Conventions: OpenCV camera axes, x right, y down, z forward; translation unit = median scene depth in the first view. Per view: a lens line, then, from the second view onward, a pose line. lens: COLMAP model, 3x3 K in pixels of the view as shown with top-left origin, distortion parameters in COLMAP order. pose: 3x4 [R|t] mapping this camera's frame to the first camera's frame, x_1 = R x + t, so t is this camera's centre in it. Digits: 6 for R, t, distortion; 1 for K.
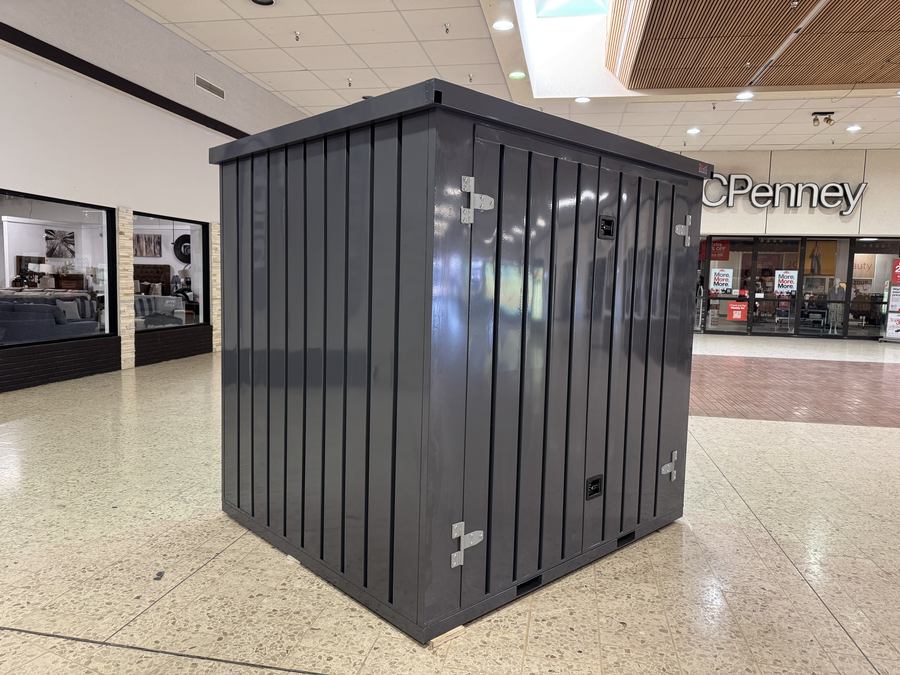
lens RADIAL K [[640.7, 0, 450.3], [0, 640.7, 339.7], [0, 0, 1]] dist [0.000579, -0.001610]
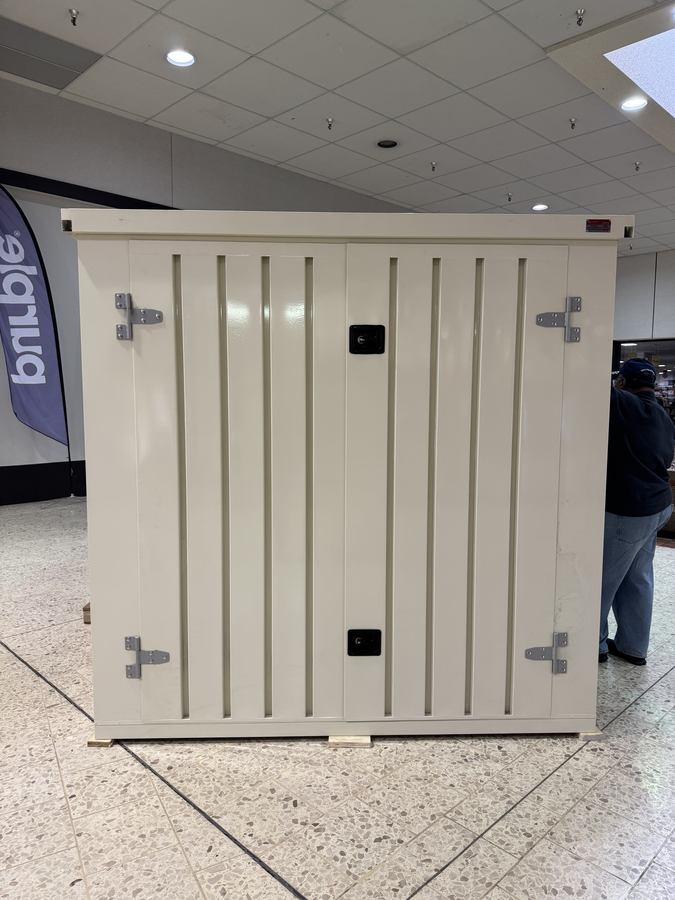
lens RADIAL K [[640.7, 0, 338.3], [0, 640.7, 448.8], [0, 0, 1]] dist [0.000579, -0.001610]
pose [[0.823626, 0.028963, -0.566393, 0.834268], [-0.035504, 0.999369, -0.000525, -0.007883], [0.566020, 0.020542, 0.824135, 0.162669]]
